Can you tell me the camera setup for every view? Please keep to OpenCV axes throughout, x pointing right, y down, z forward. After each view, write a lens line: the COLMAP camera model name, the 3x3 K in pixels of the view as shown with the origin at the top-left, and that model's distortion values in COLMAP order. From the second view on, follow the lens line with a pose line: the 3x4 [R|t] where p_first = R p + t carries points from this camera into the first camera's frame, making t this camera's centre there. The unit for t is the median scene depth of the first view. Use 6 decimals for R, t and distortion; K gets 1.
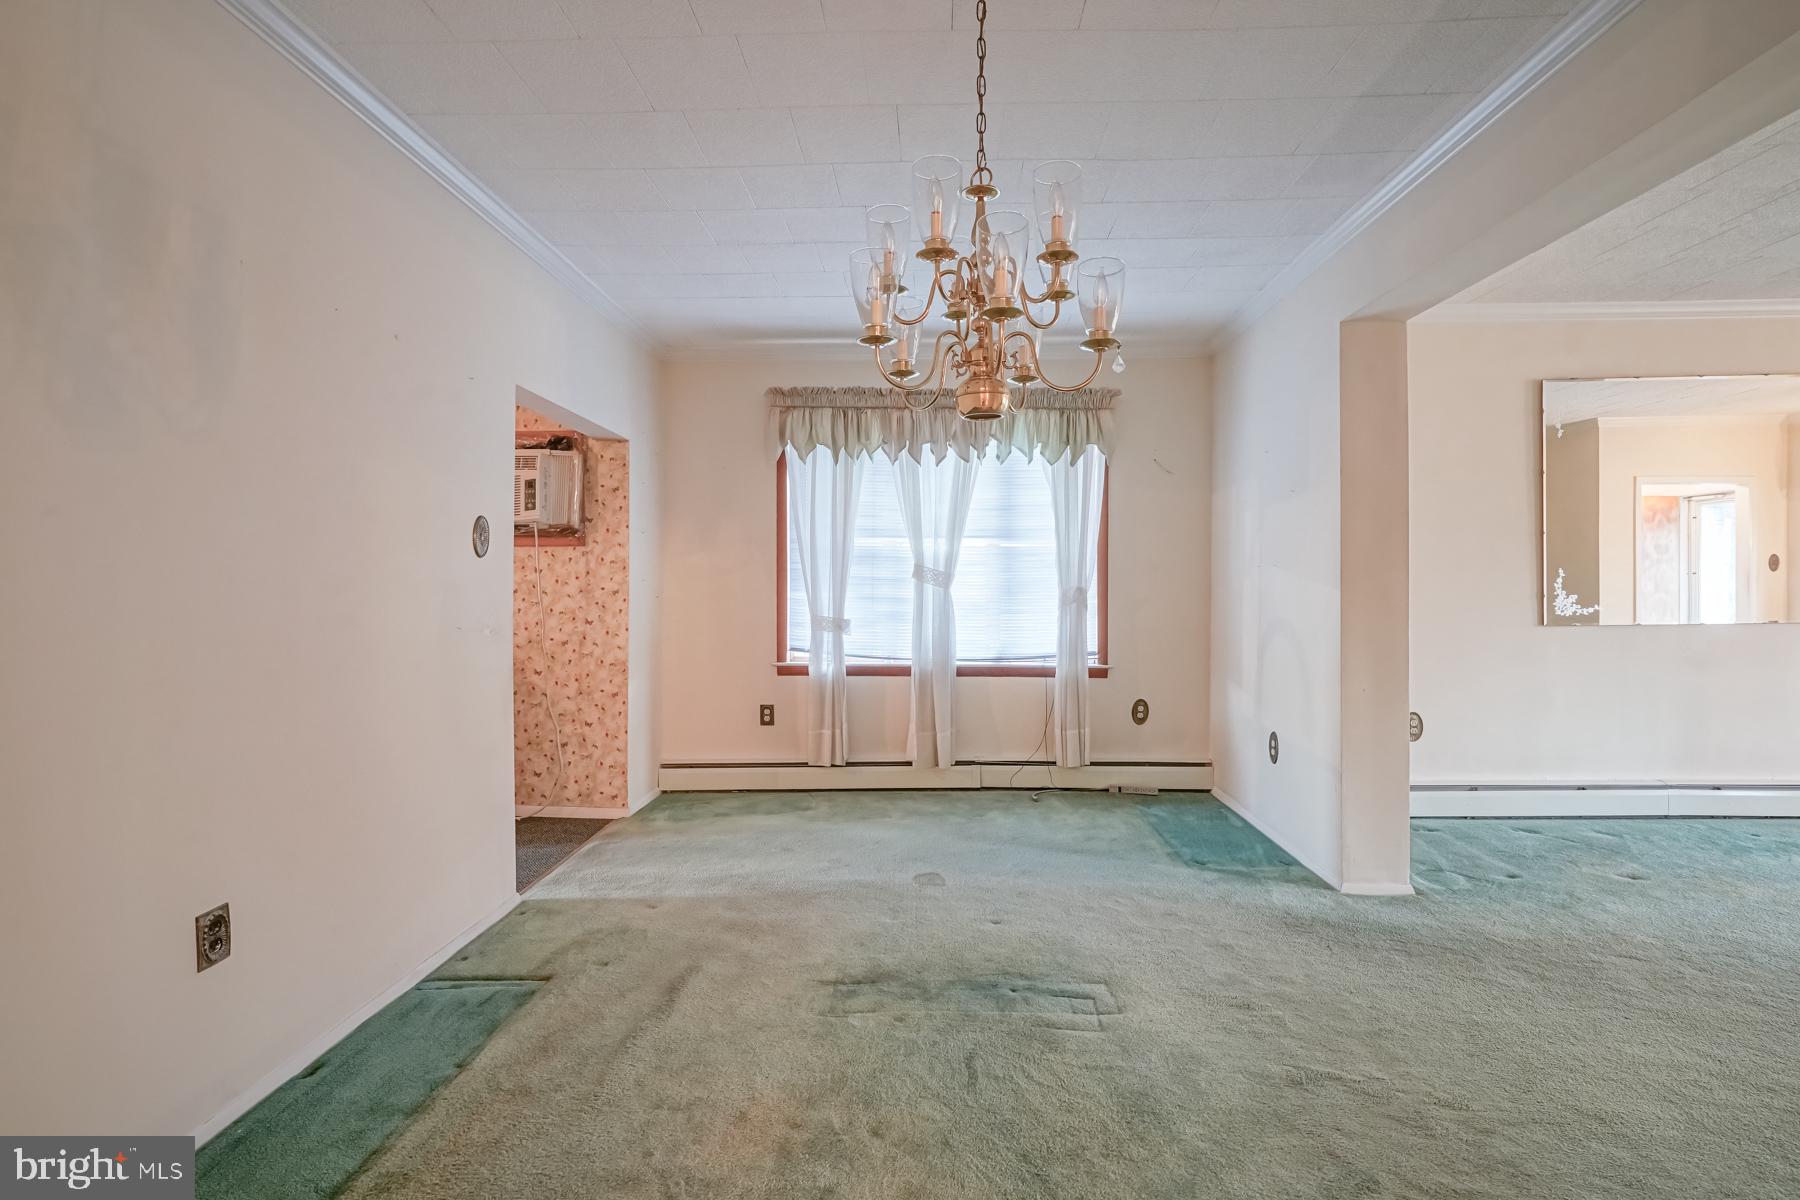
lens RADIAL K [[820.1, 0, 899.2], [0, 820.1, 604.3], [0, 0, 1]] dist [-0.004259, 0.001926]
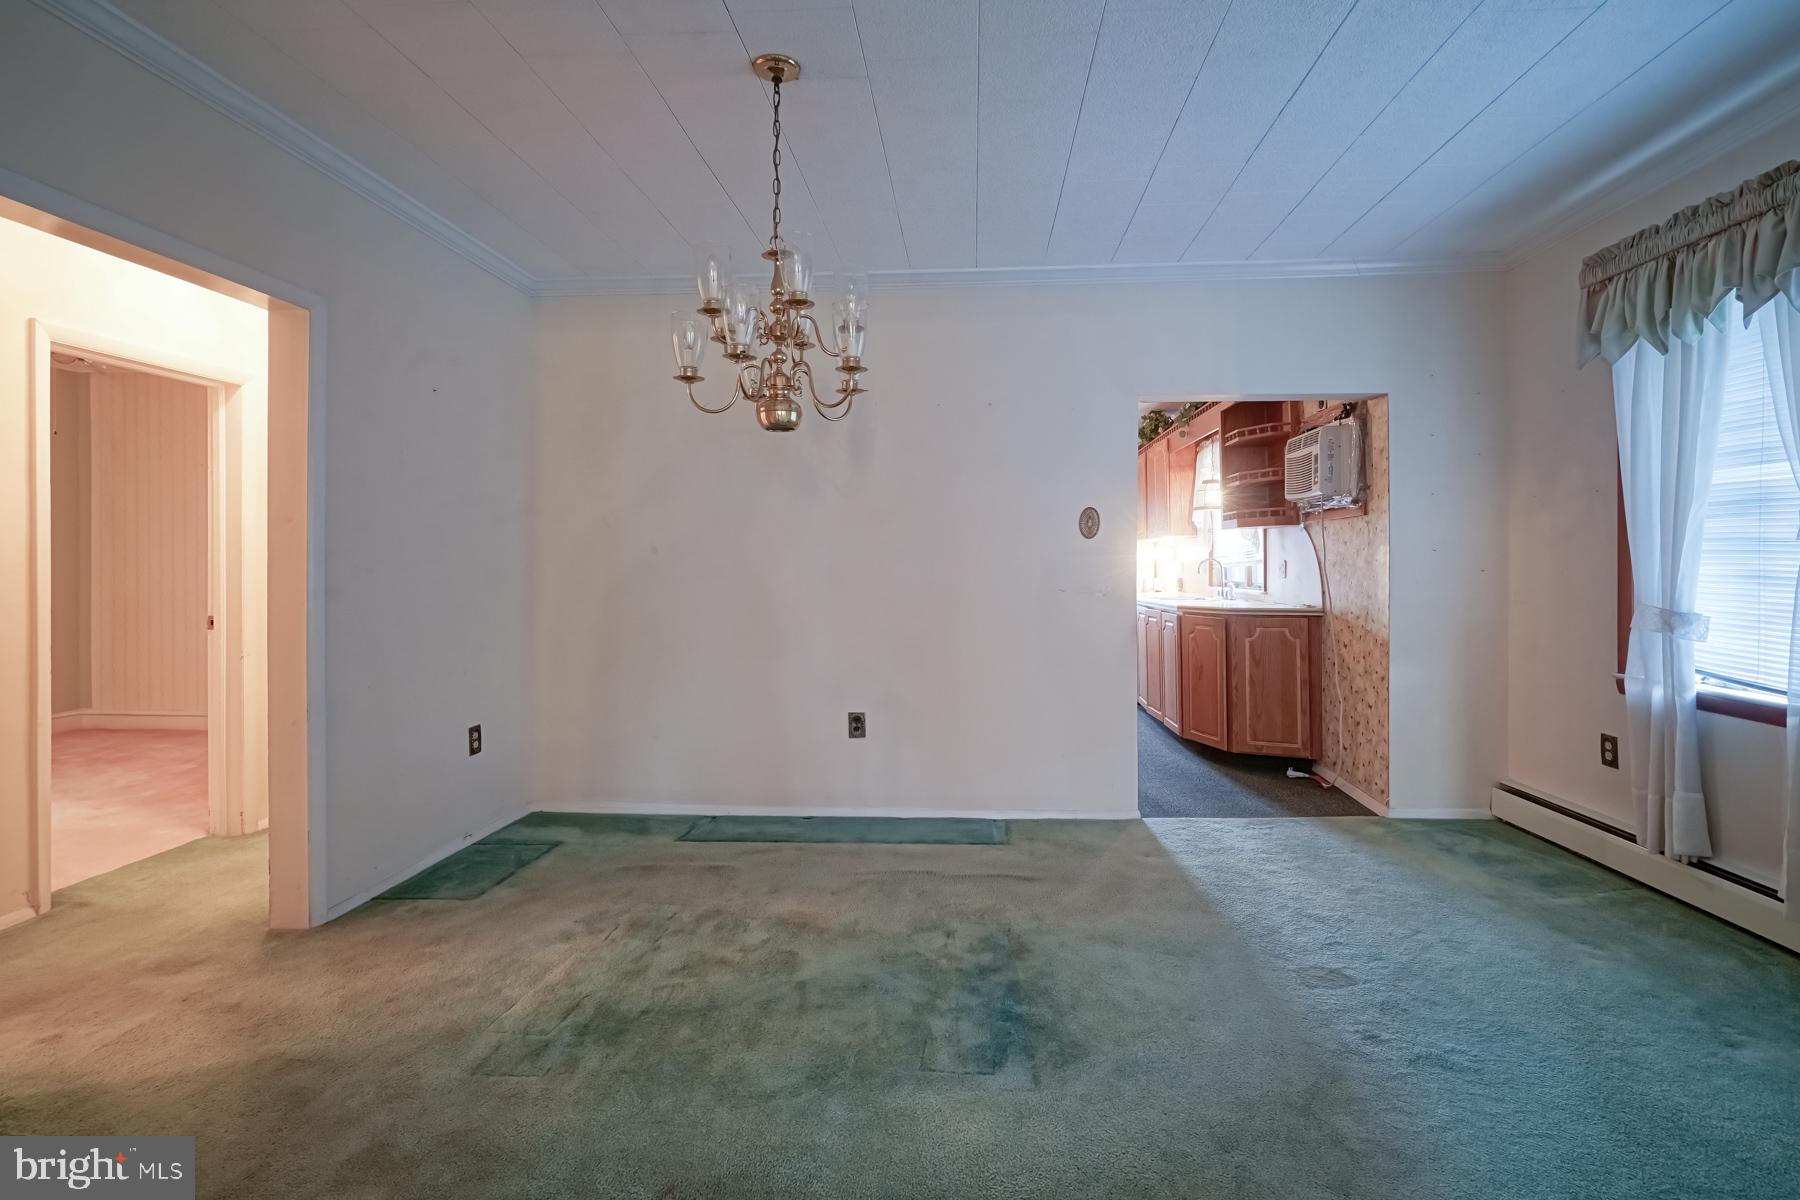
lens RADIAL K [[820.1, 0, 921.6], [0, 820.1, 561.6], [0, 0, 1]] dist [-0.004259, 0.001926]
pose [[-0.008301, -0.003502, -0.999959, 0.525883], [-0.013088, 0.999909, -0.003393, -0.008218], [0.999880, 0.013060, -0.008346, 0.469067]]
